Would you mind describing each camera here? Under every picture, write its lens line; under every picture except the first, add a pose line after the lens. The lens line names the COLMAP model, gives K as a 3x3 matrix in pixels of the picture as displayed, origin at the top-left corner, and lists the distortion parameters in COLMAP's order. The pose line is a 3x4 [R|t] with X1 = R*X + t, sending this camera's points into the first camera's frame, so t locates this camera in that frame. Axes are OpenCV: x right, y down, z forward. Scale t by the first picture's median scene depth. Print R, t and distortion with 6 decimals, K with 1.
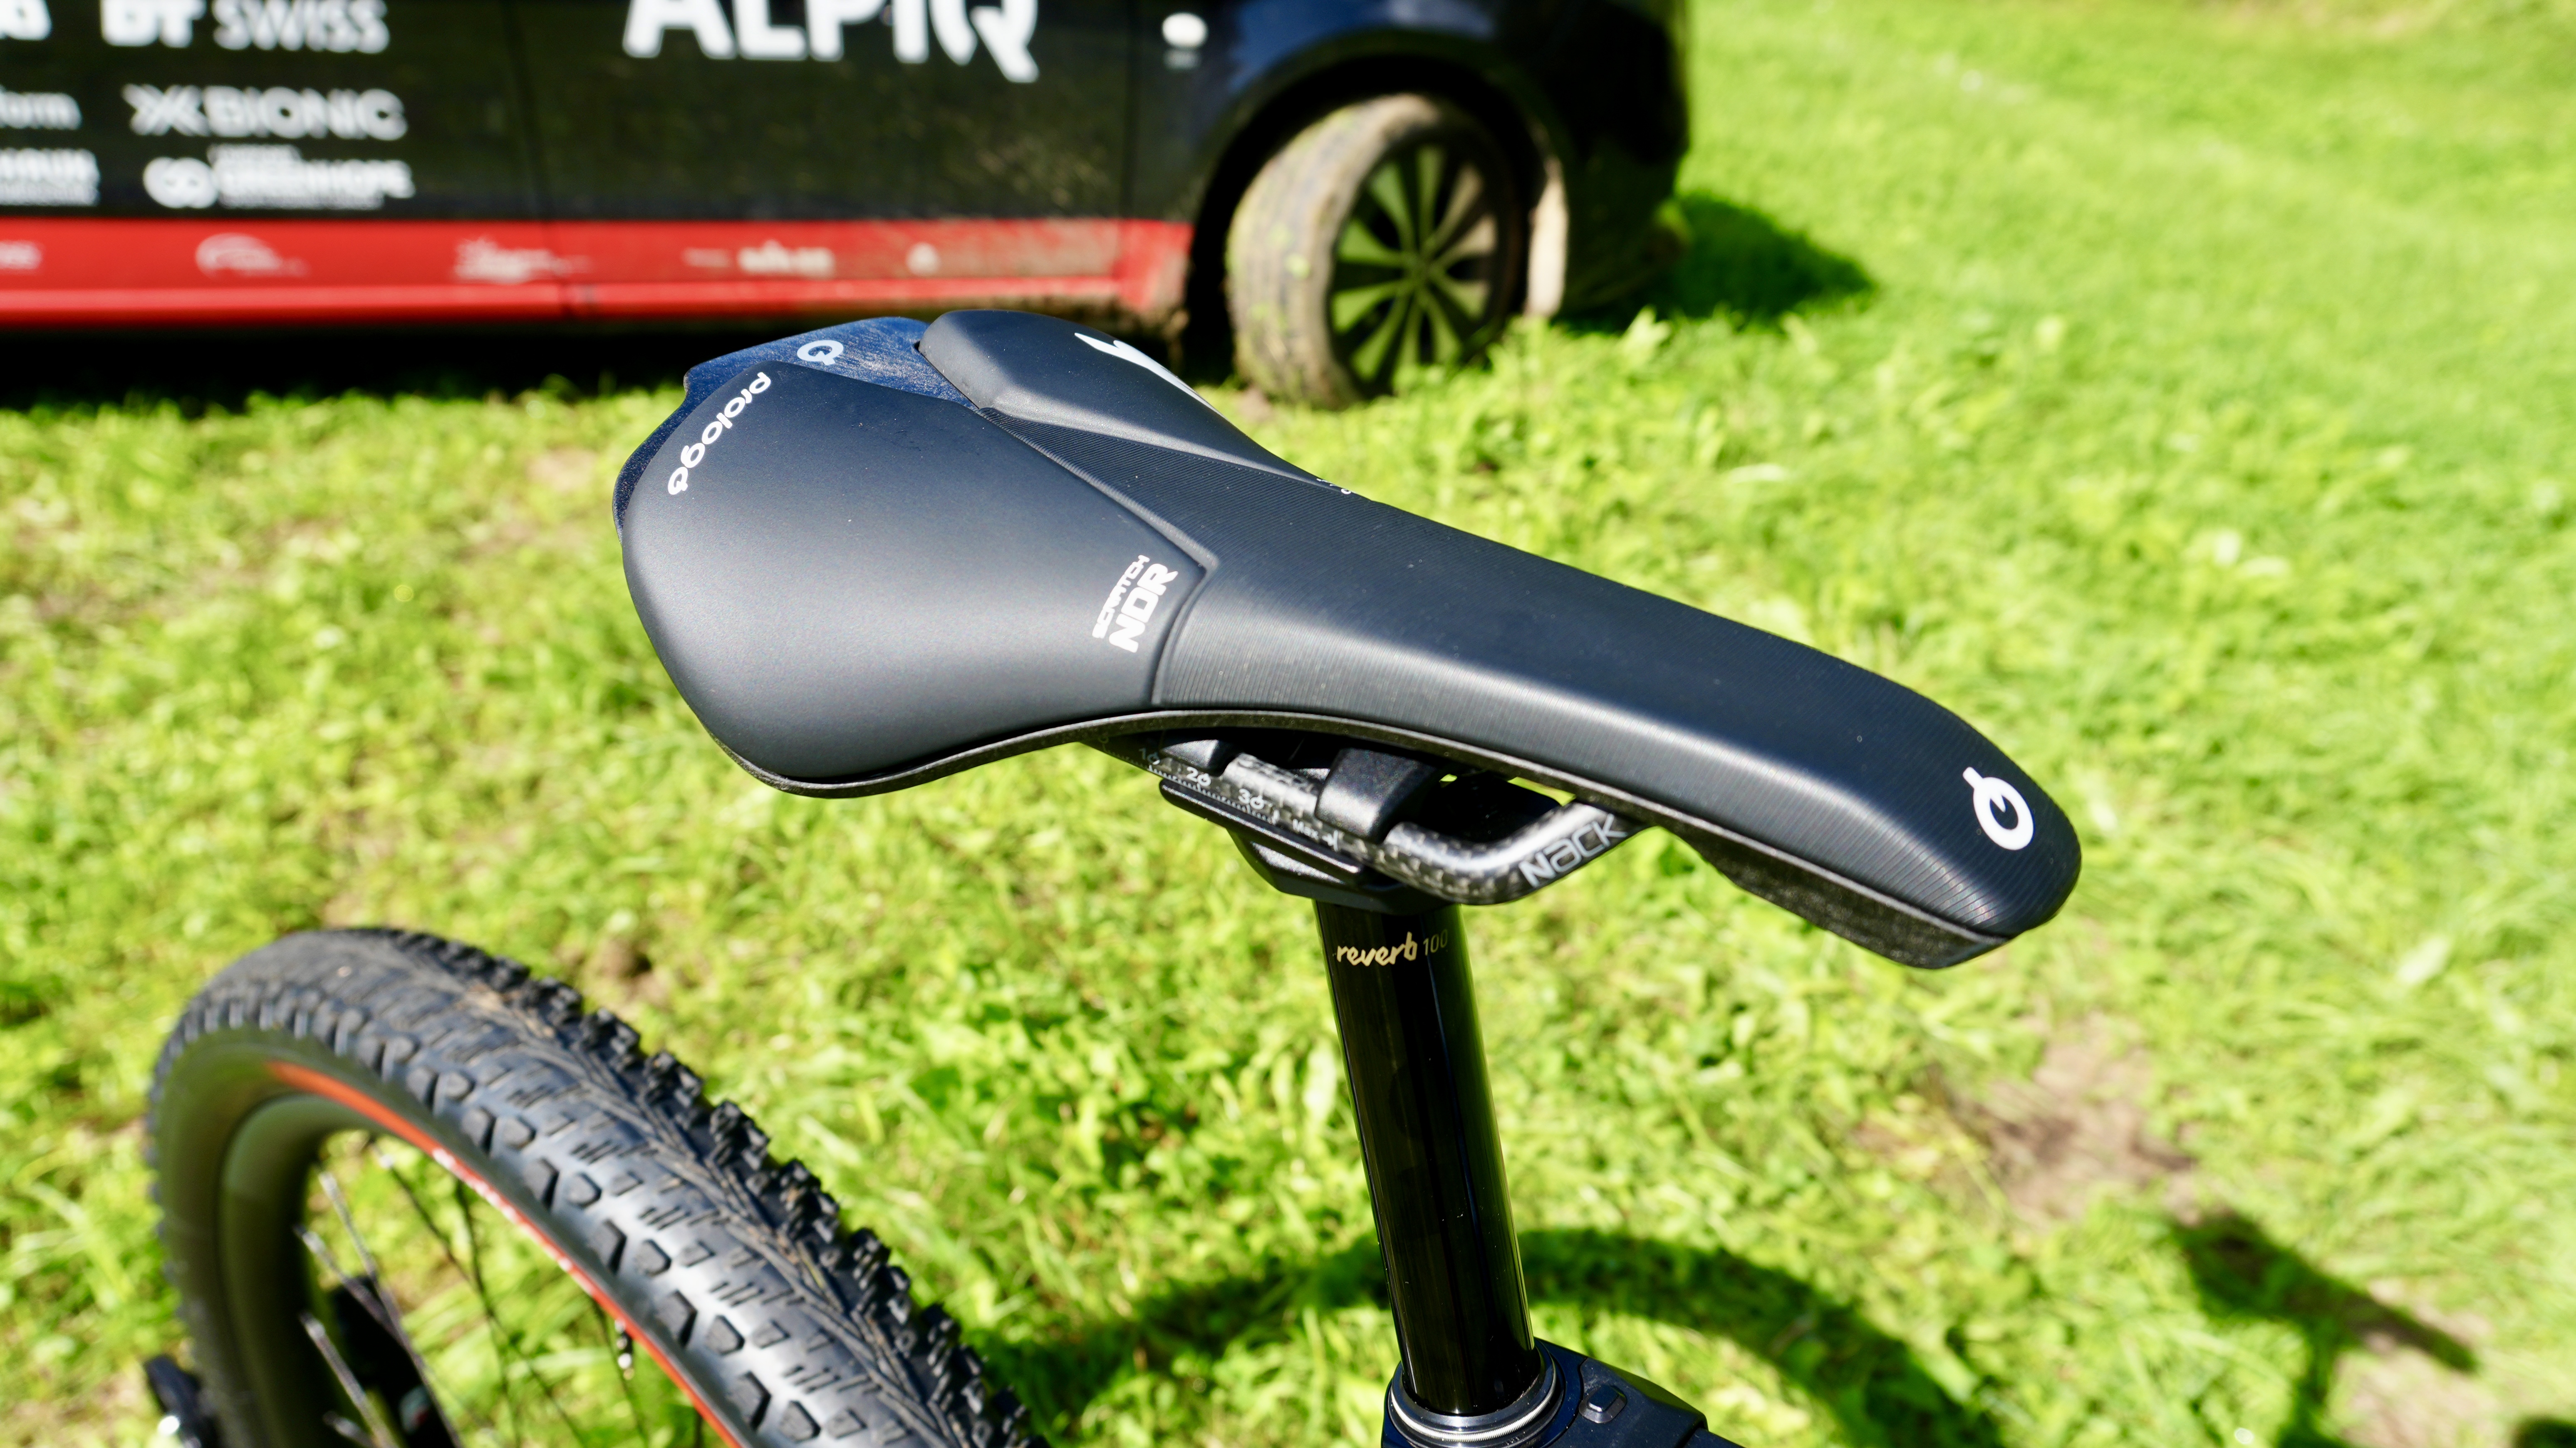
lens RADIAL K [[1741.4, 0, 1277.2], [0, 1741.4, 741.1], [0, 0, 1]] dist [-0.002632, 0.007916]
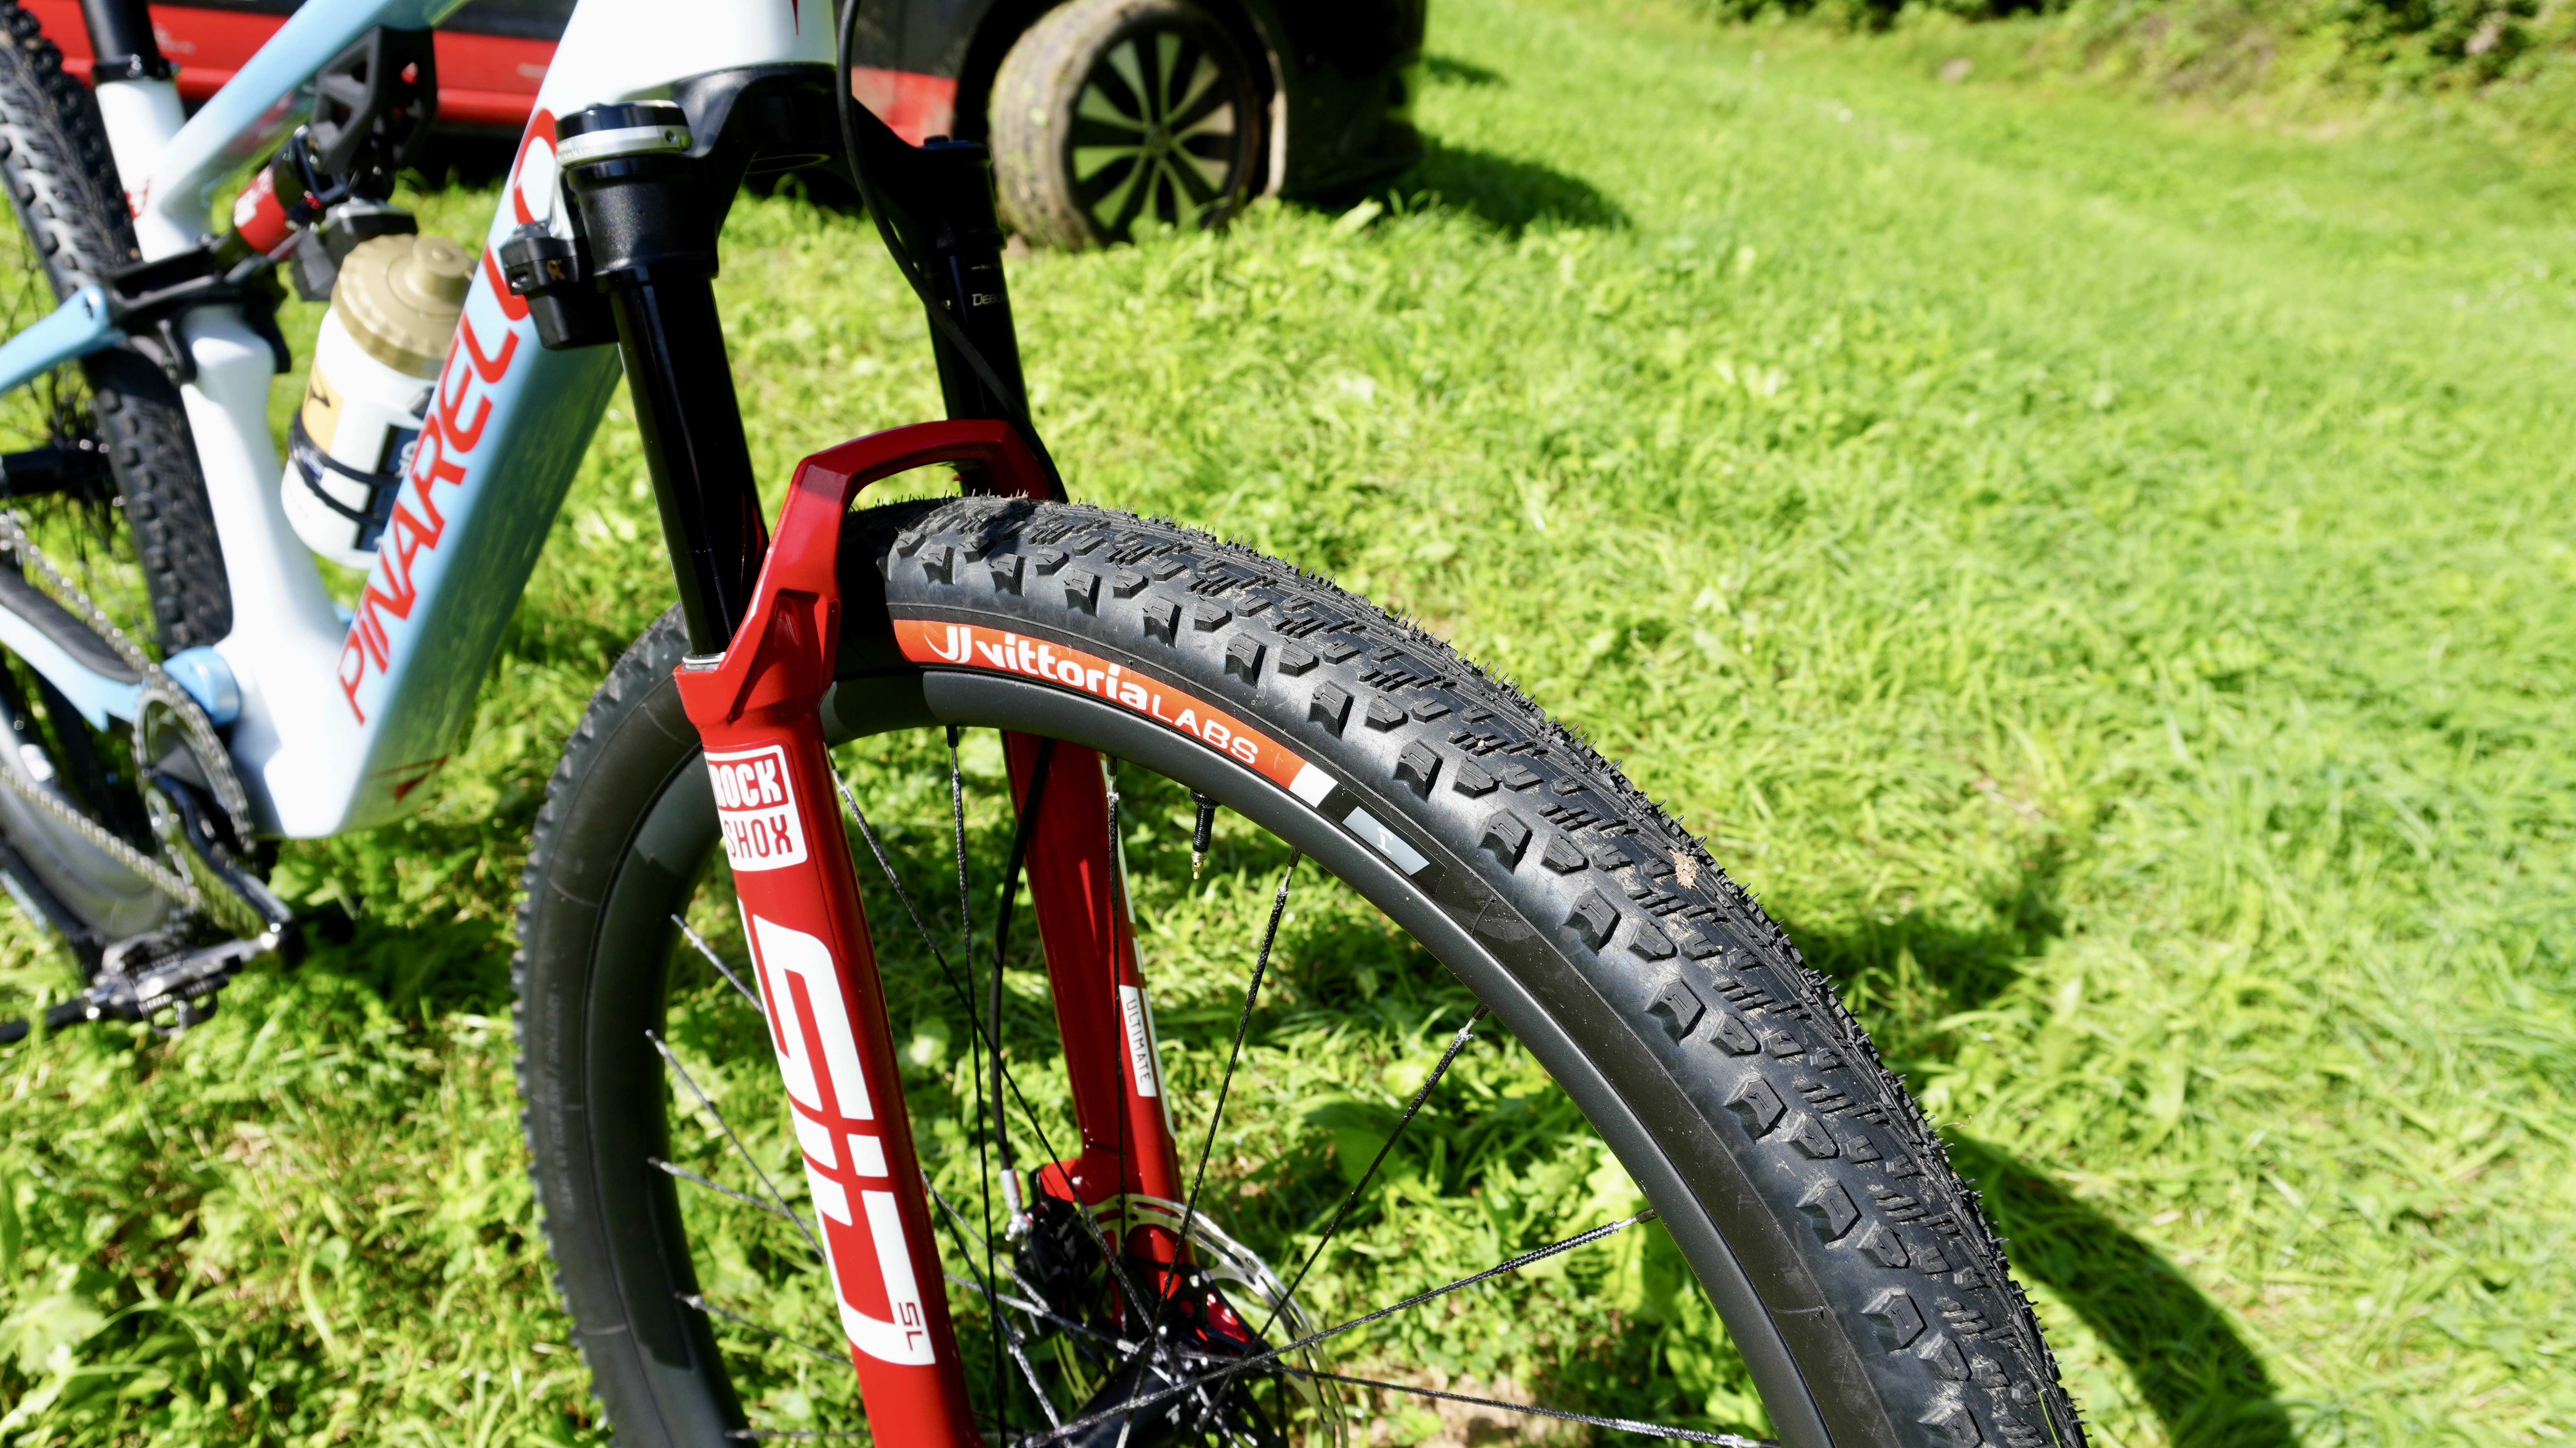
lens RADIAL K [[1741.4, 0, 1287.6], [0, 1741.4, 718.1], [0, 0, 1]] dist [-0.002632, 0.007916]
pose [[0.997558, 0.069698, -0.004405, 0.204952], [-0.069829, 0.996421, -0.047625, 0.169679], [0.001069, 0.047816, 0.998856, -0.150211]]
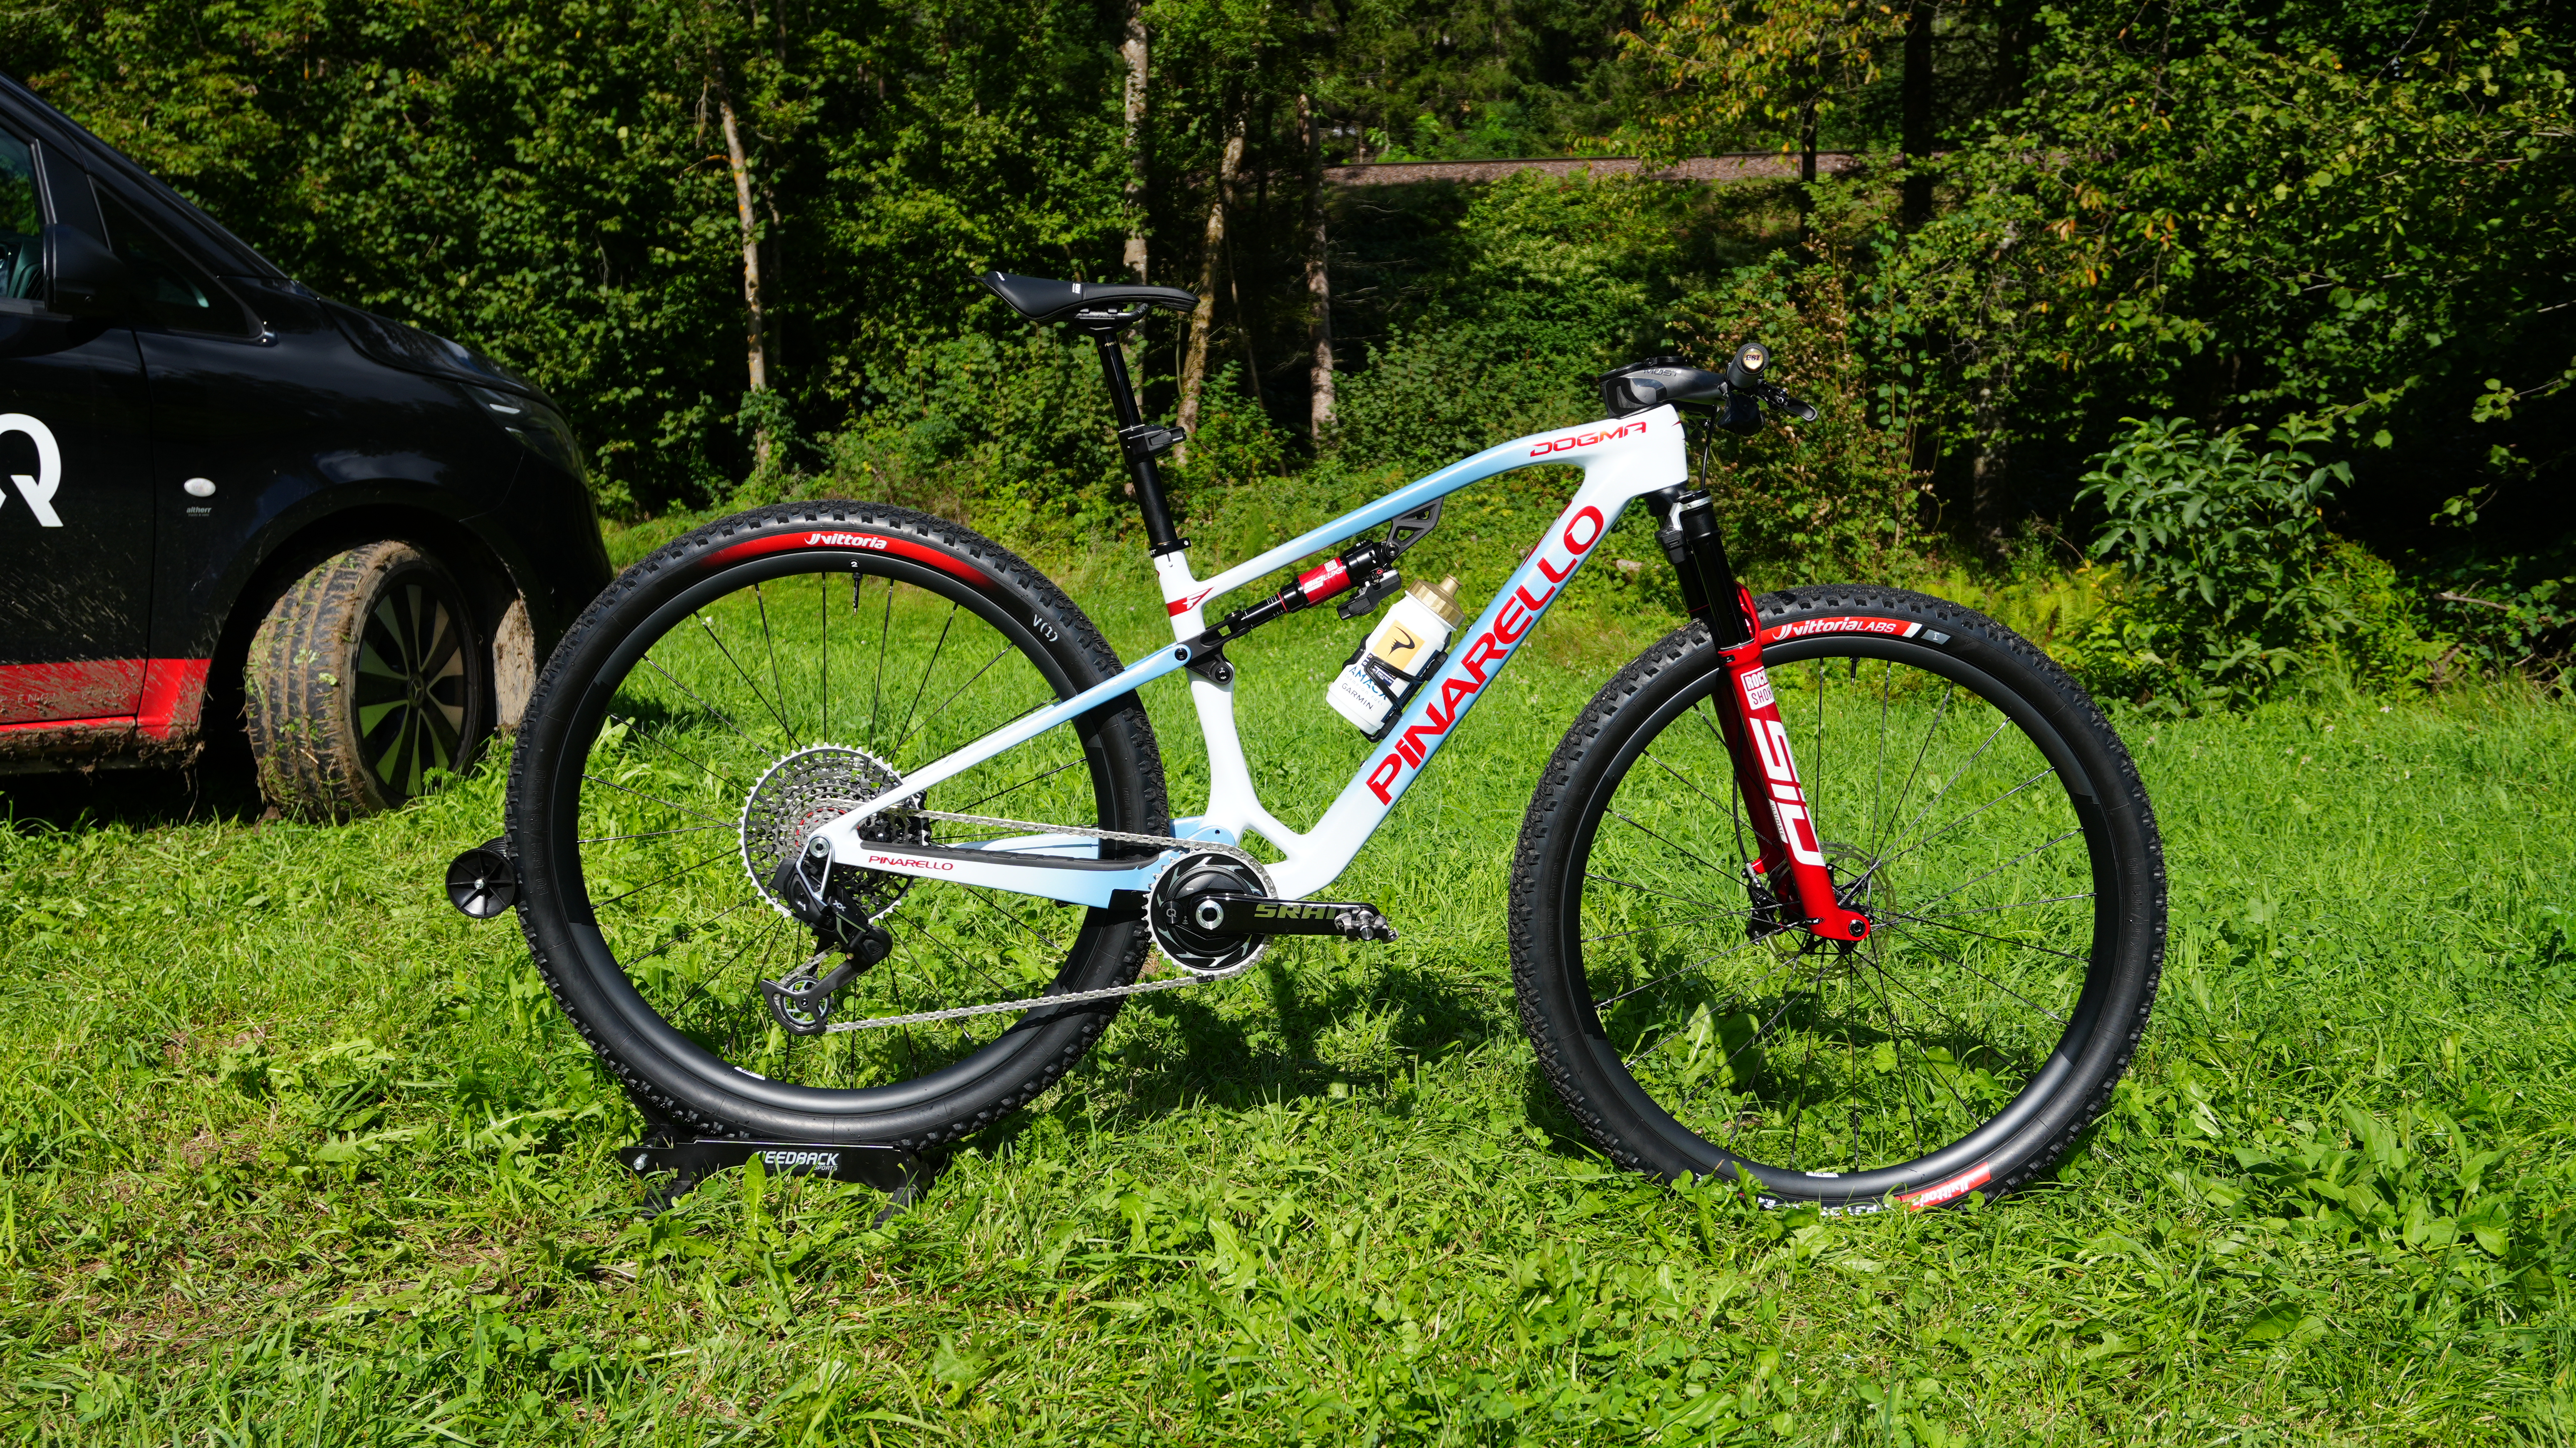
lens RADIAL K [[2538.1, 0, 1285.3], [0, 2538.1, 709.5], [0, 0, 1]] dist [0.000743, 0.000000]
pose [[0.800753, -0.086909, 0.592656, -0.441524], [0.301066, 0.913755, -0.272782, 0.354027], [-0.517835, 0.396860, 0.757858, -0.509278]]
